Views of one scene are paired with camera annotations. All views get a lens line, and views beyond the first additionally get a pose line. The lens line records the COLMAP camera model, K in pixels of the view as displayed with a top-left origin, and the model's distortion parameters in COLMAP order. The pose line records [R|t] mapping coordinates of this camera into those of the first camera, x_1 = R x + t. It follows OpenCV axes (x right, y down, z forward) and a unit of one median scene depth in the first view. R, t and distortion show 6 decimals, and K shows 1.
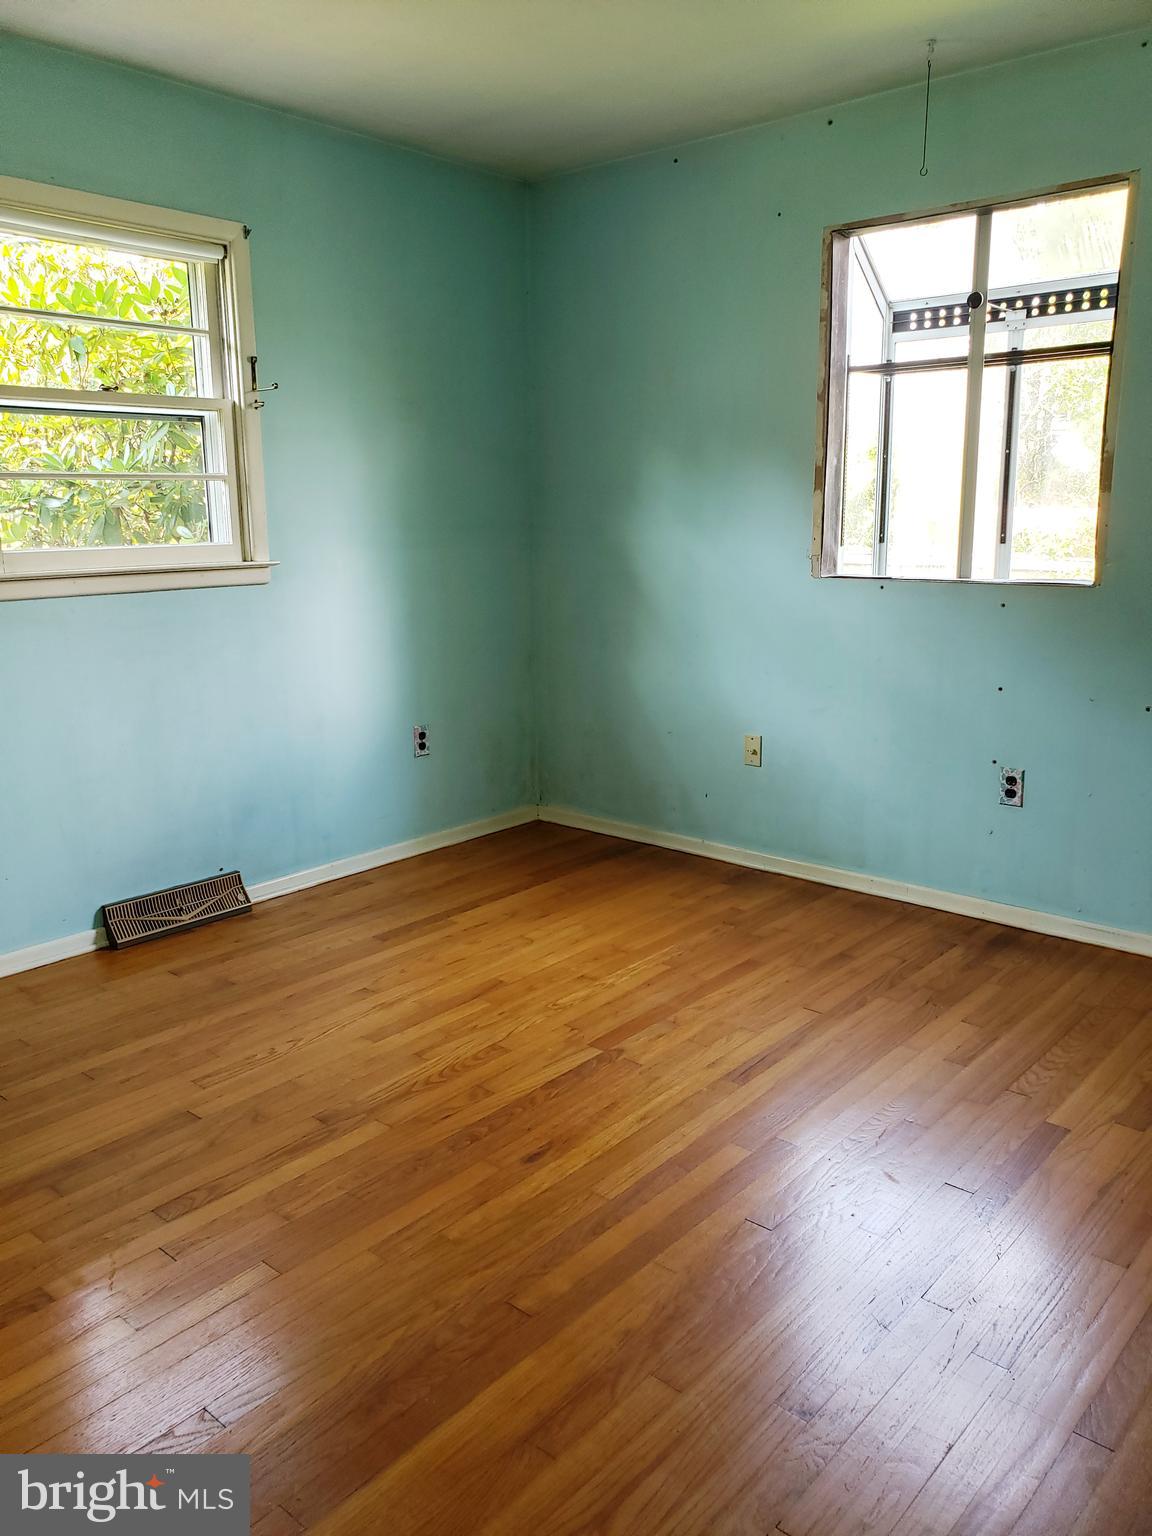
lens RADIAL K [[1200.5, 0, 573.5], [0, 1200.5, 766.3], [0, 0, 1]] dist [0.031445, -0.000259]
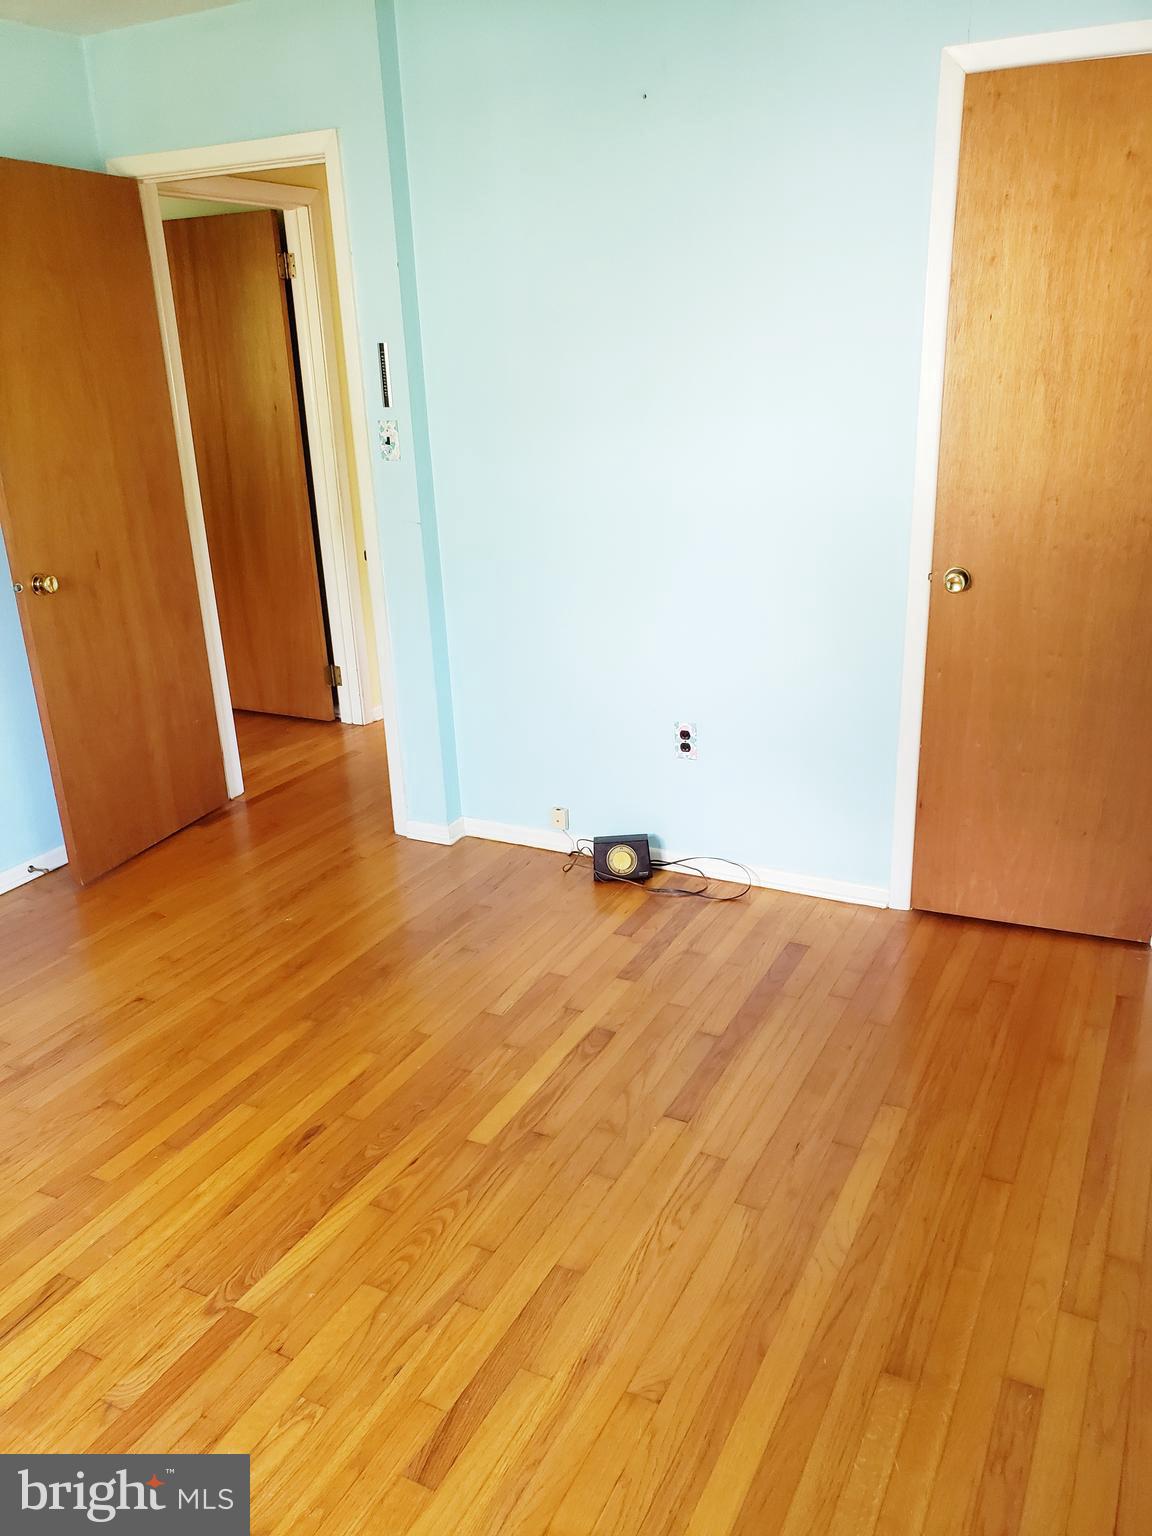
lens RADIAL K [[1200.5, 0, 577.6], [0, 1200.5, 769.5], [0, 0, 1]] dist [0.031445, -0.000259]
pose [[-0.969275, 0.125948, -0.211289, -0.068110], [-0.006427, 0.845709, 0.533606, -0.467552], [0.245895, 0.518569, -0.818915, 1.632112]]
